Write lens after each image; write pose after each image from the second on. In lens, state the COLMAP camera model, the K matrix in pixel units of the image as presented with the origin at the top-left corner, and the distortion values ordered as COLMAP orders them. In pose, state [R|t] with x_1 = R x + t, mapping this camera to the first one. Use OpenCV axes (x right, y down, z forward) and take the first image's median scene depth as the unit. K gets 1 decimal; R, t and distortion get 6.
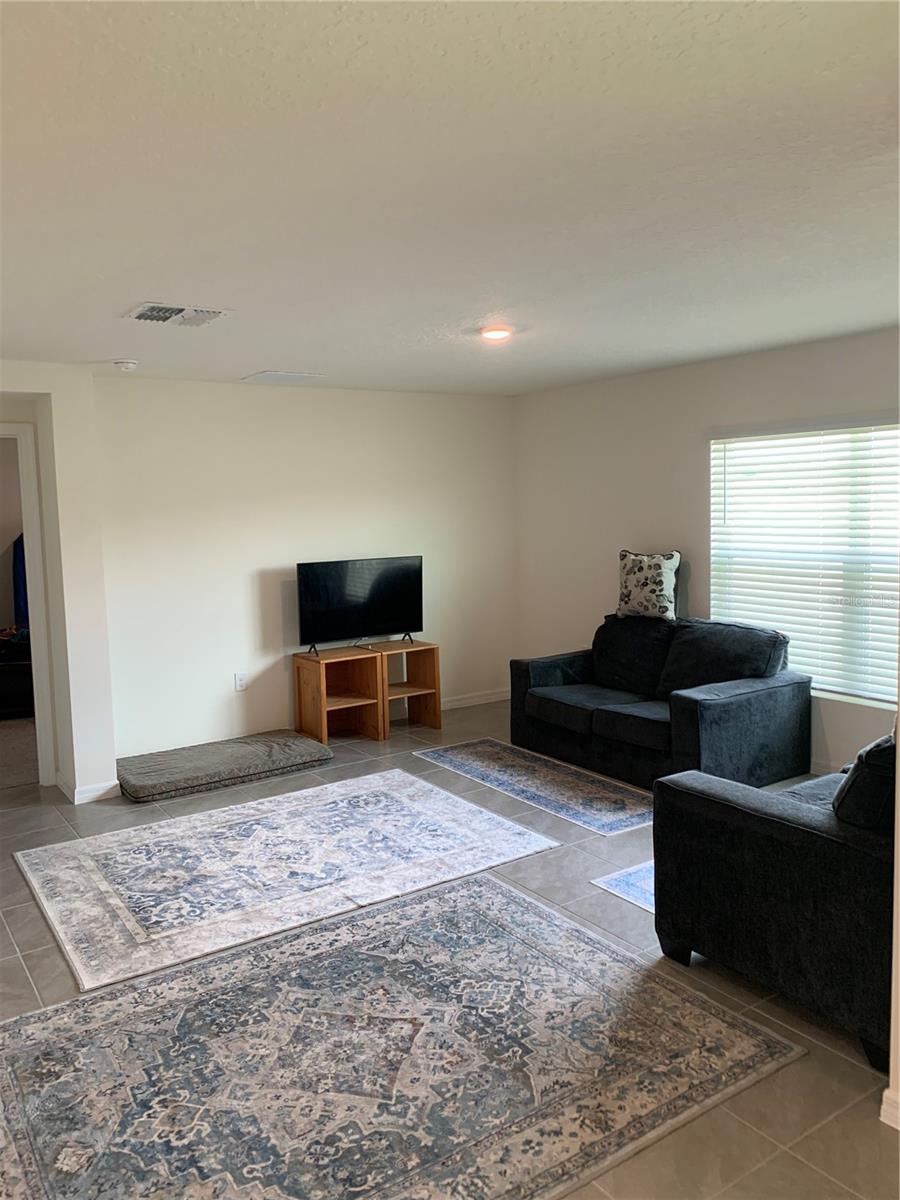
lens RADIAL K [[919.5, 0, 457.4], [0, 919.5, 591.3], [0, 0, 1]] dist [0.008888, -0.005479]
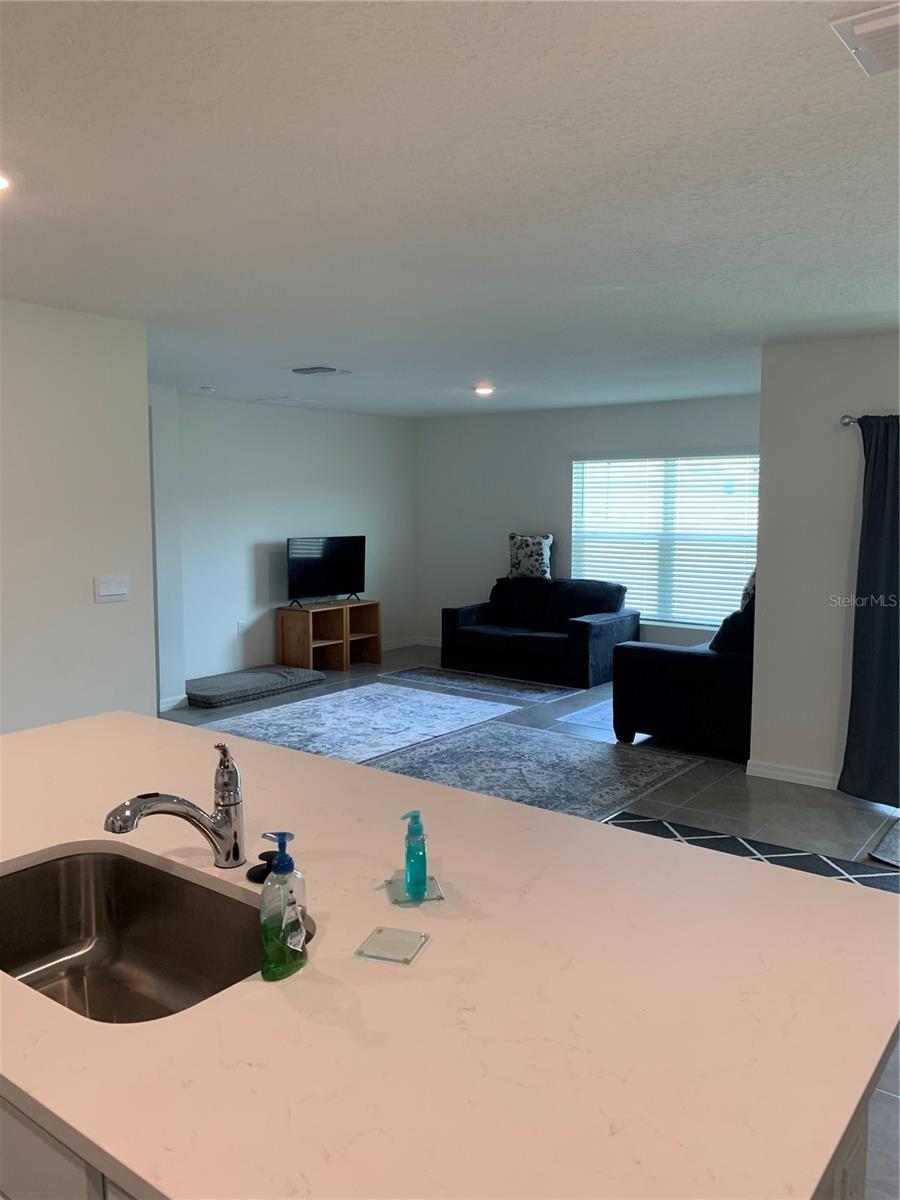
lens RADIAL K [[919.5, 0, 457.4], [0, 919.5, 591.3], [0, 0, 1]] dist [0.008888, -0.005479]
pose [[0.948944, -0.004537, 0.315411, -0.382287], [0.007672, 0.999933, -0.008698, 0.062677], [-0.315350, 0.010674, 0.948915, -0.377984]]
